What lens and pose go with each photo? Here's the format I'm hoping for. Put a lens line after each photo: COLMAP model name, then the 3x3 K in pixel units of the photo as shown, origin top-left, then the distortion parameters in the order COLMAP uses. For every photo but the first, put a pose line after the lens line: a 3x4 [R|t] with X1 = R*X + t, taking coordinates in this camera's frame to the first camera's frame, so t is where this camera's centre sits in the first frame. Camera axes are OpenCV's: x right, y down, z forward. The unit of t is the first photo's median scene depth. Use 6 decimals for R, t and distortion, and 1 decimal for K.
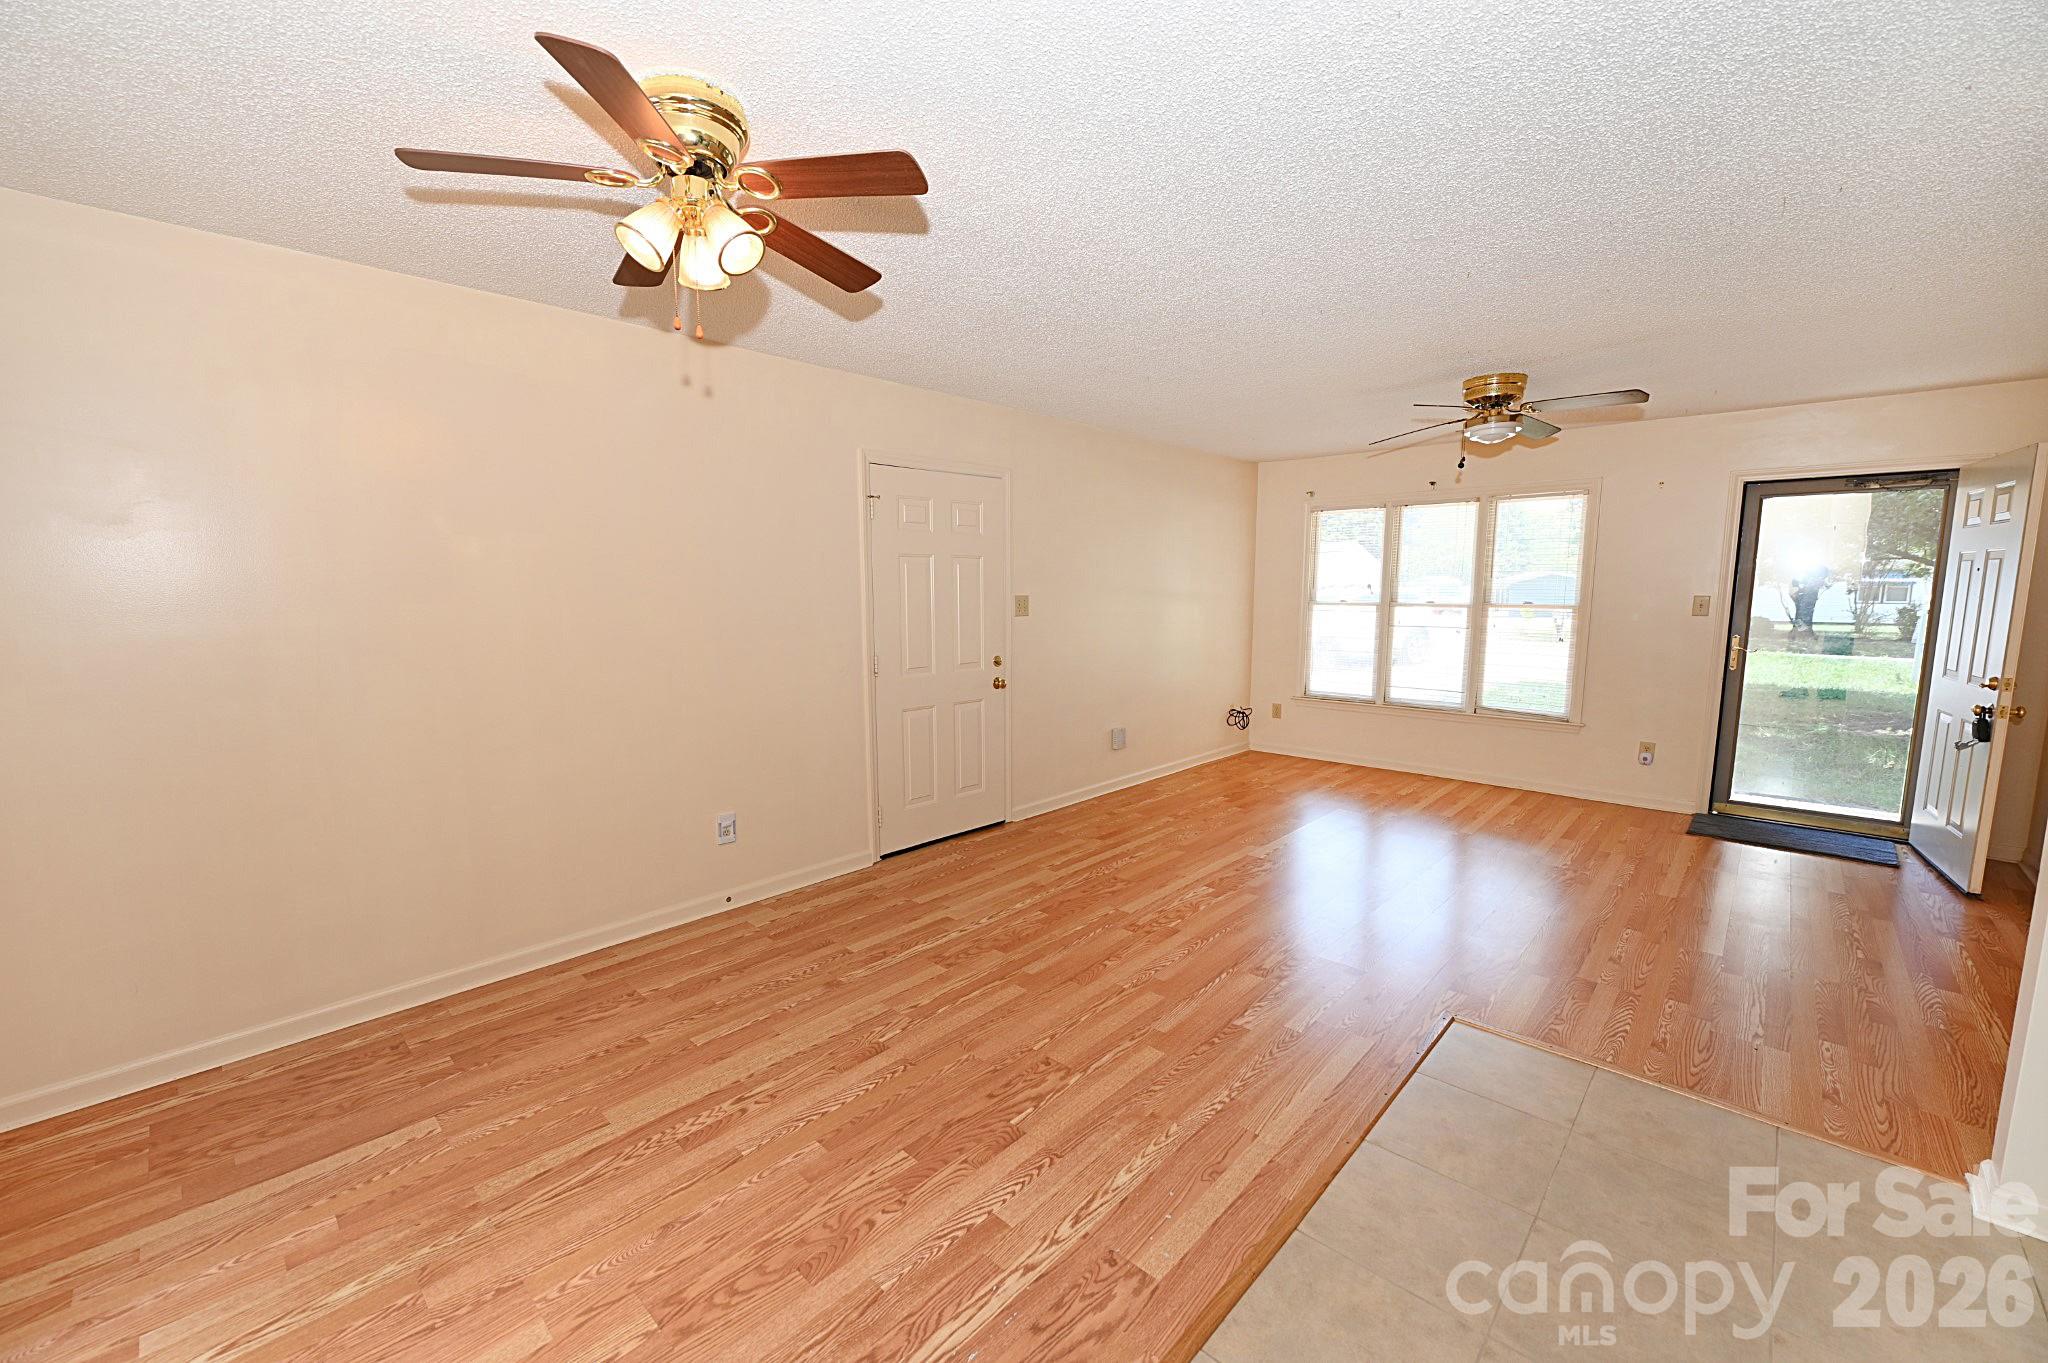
lens RADIAL K [[809.9, 0, 1023.2], [0, 809.9, 693.3], [0, 0, 1]] dist [-0.008699, -0.000679]
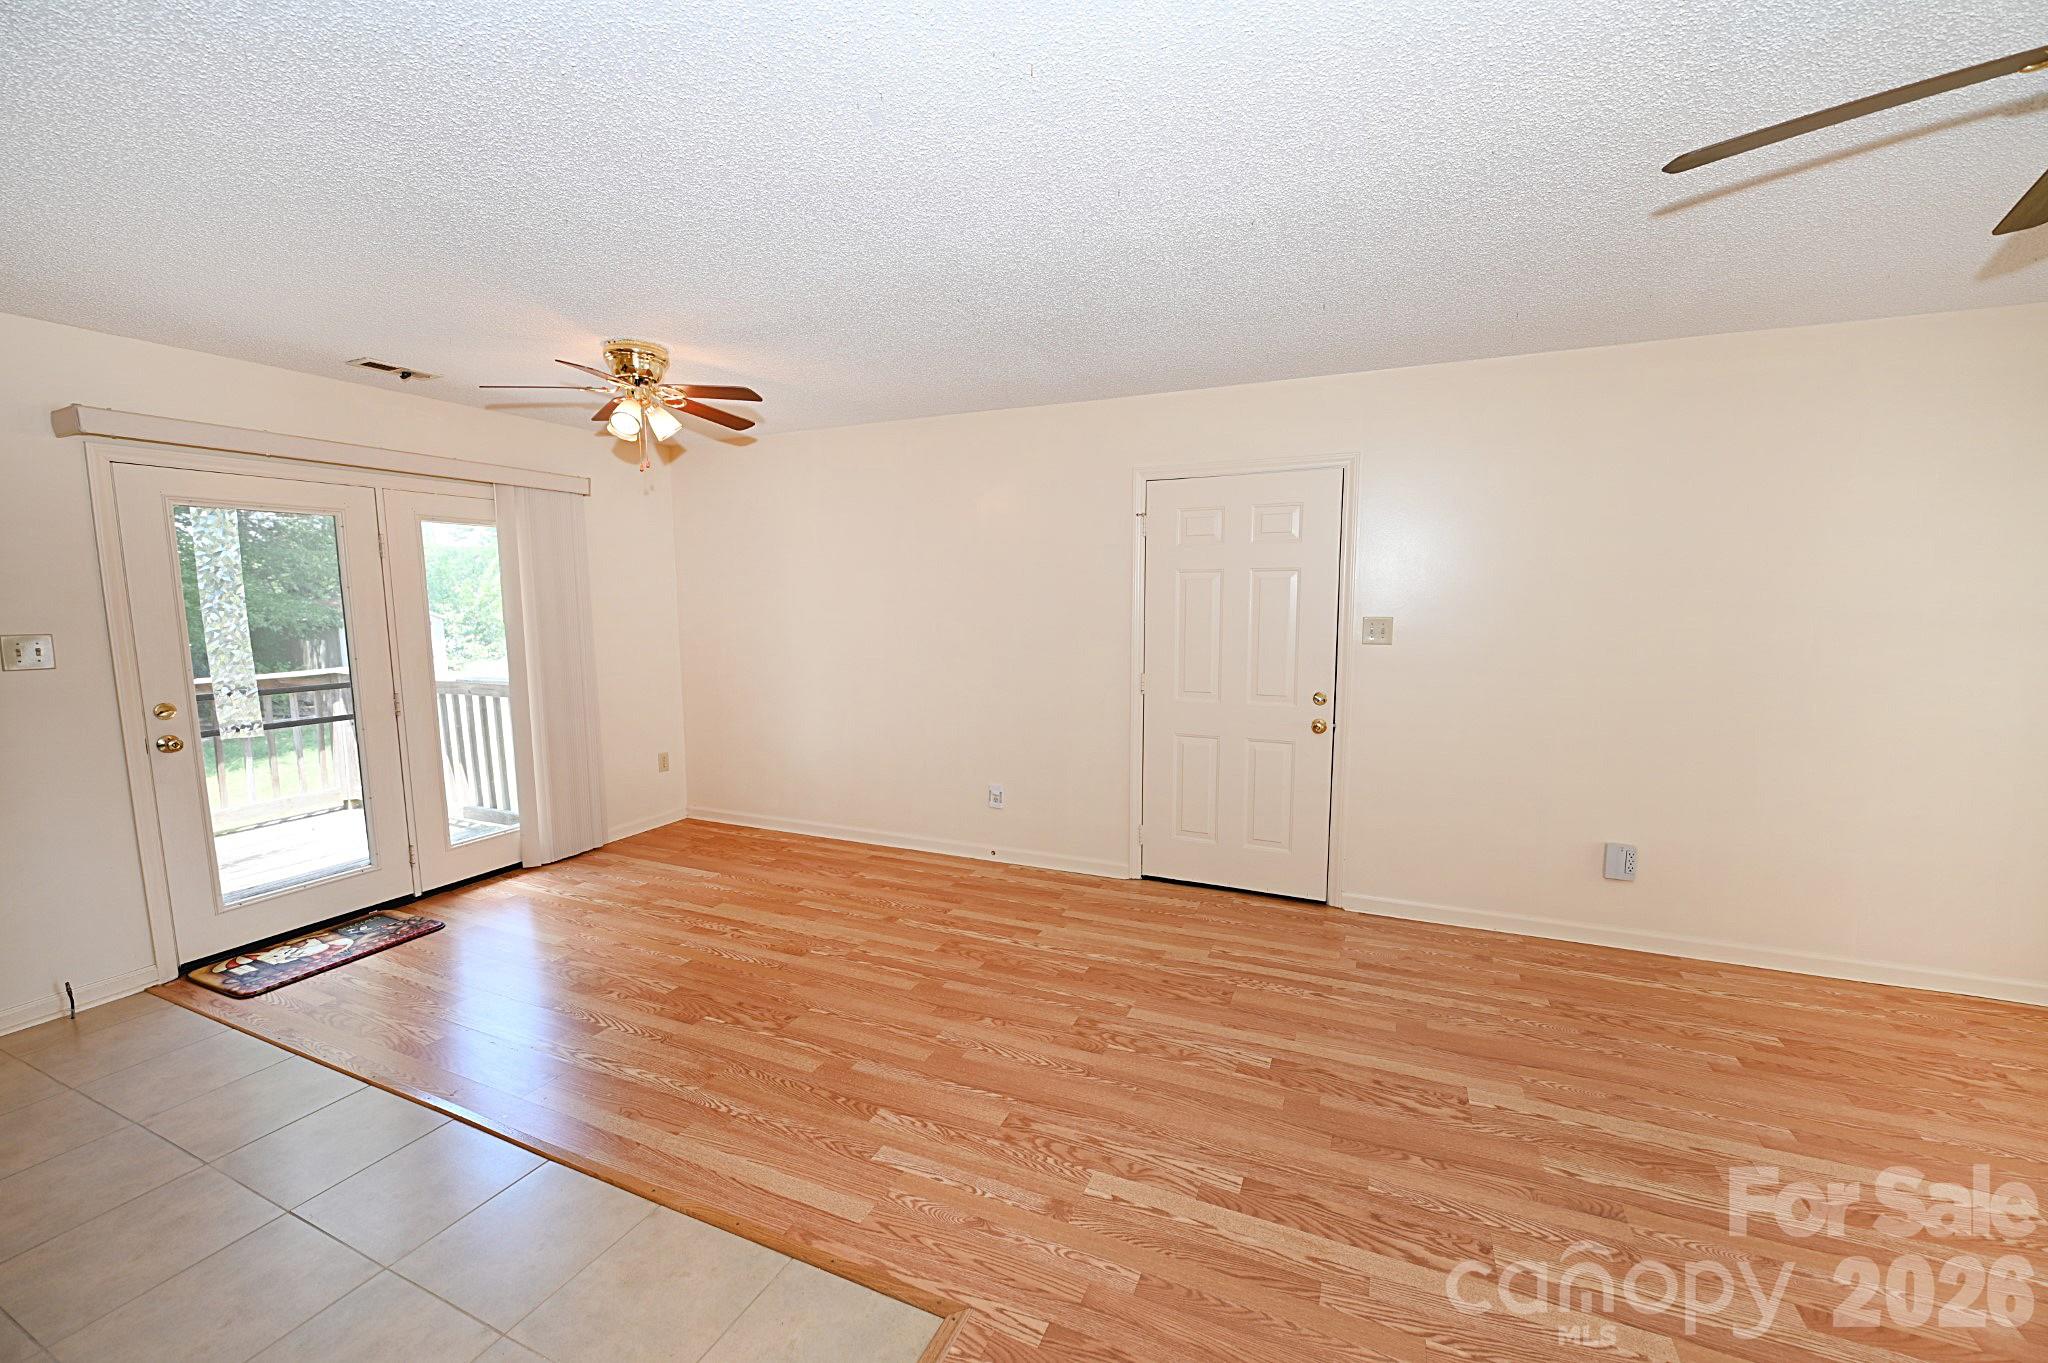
lens RADIAL K [[810.4, 0, 1026.6], [0, 810.4, 690.6], [0, 0, 1]] dist [-0.009599, -0.000480]
pose [[0.334384, 0.110999, -0.935877, 0.890602], [-0.121753, 0.989806, 0.073894, -0.103191], [0.934539, 0.089237, 0.344490, 0.662011]]
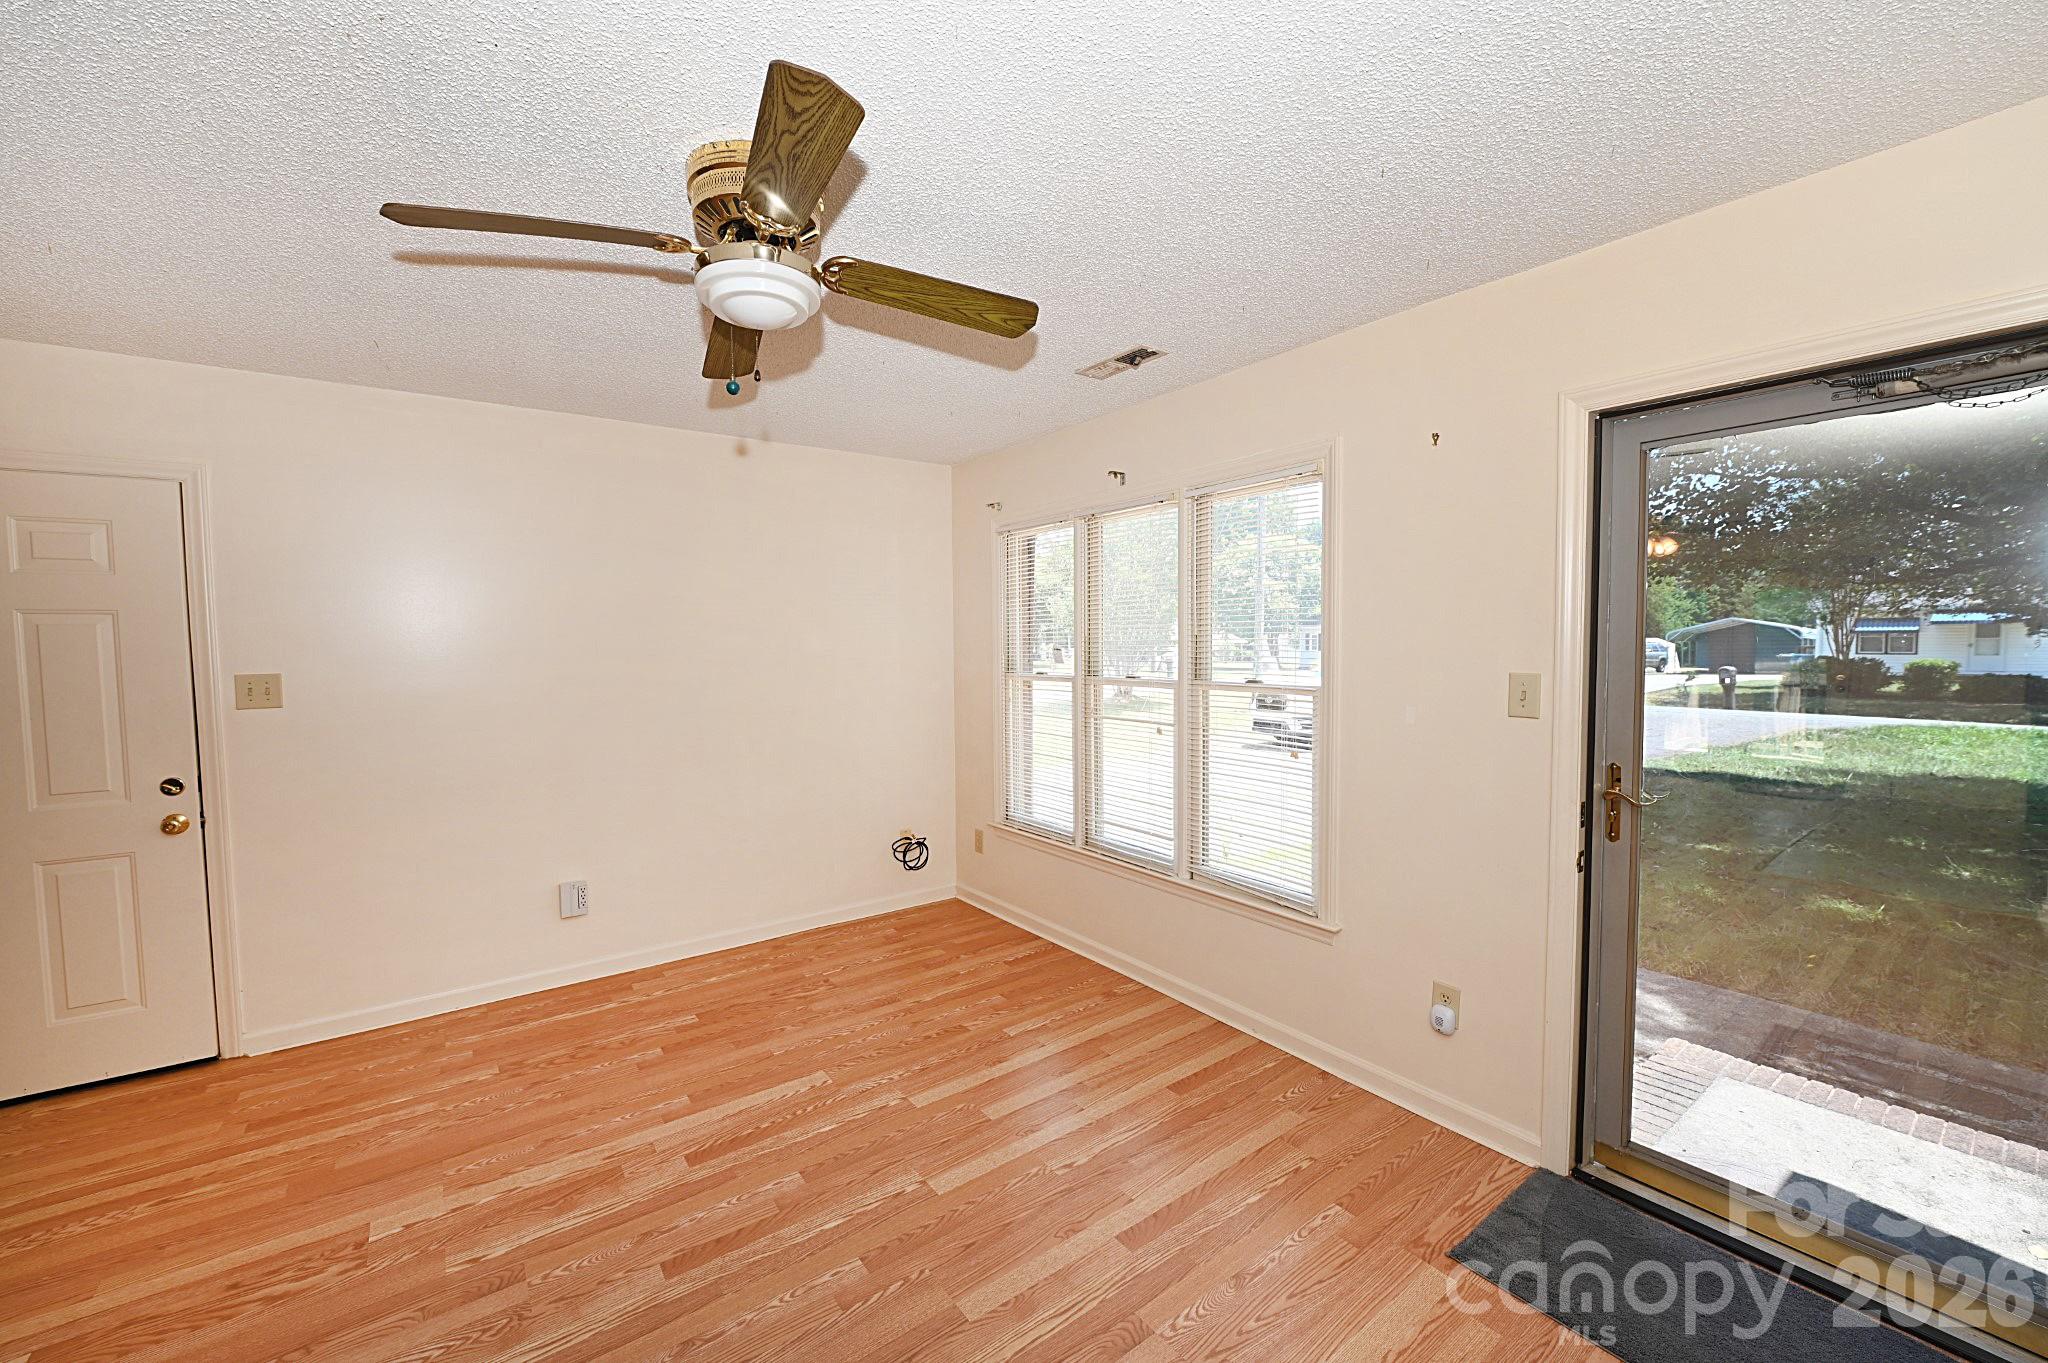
lens RADIAL K [[809.5, 0, 1022.9], [0, 809.5, 683.7], [0, 0, 1]] dist [-0.008836, -0.000637]
pose [[0.984012, 0.002049, -0.178091, 0.983784], [-0.016066, 0.996879, -0.077298, -0.115097], [0.177377, 0.078923, 0.980973, 0.774052]]
